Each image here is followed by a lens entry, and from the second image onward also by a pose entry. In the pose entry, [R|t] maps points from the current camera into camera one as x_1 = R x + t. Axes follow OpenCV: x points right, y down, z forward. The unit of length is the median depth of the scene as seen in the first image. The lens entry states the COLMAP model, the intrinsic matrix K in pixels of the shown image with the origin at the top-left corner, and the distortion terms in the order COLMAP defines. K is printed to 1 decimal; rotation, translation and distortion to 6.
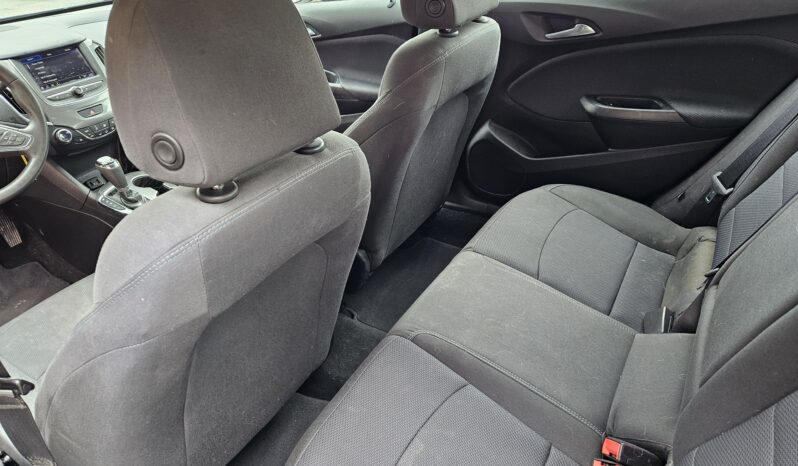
lens RADIAL K [[527.4, 0, 395.9], [0, 527.4, 223.1], [0, 0, 1]] dist [0.030259, -0.003545]
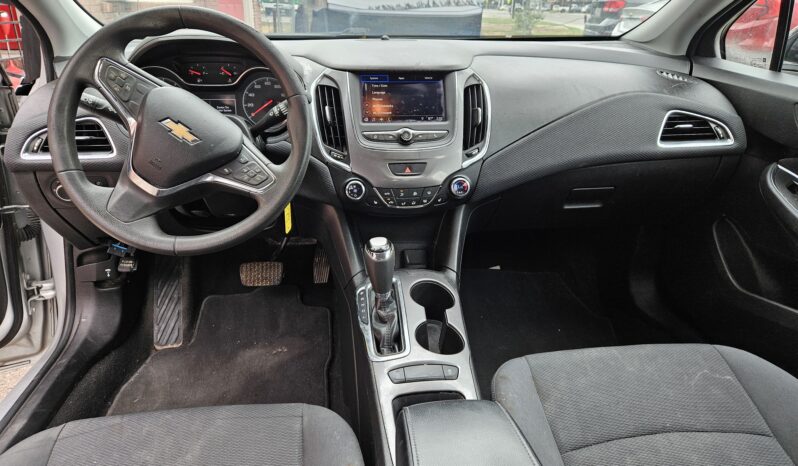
lens RADIAL K [[527.4, 0, 395.9], [0, 527.4, 223.1], [0, 0, 1]] dist [0.030259, -0.003545]
pose [[0.617611, 0.365202, -0.696552, -0.100697], [-0.447306, 0.891571, 0.070838, -0.189871], [0.646896, 0.267821, 0.714001, 0.543688]]
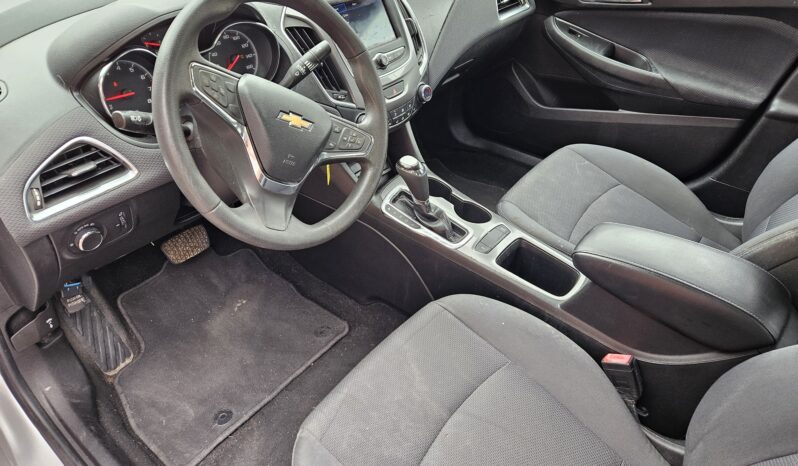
lens RADIAL K [[527.4, 0, 395.9], [0, 527.4, 223.1], [0, 0, 1]] dist [0.030259, -0.003545]
pose [[0.987942, 0.144250, -0.056237, -0.499710], [-0.137219, 0.984022, 0.113452, -0.112129], [0.071704, -0.104367, 0.991951, 0.256106]]
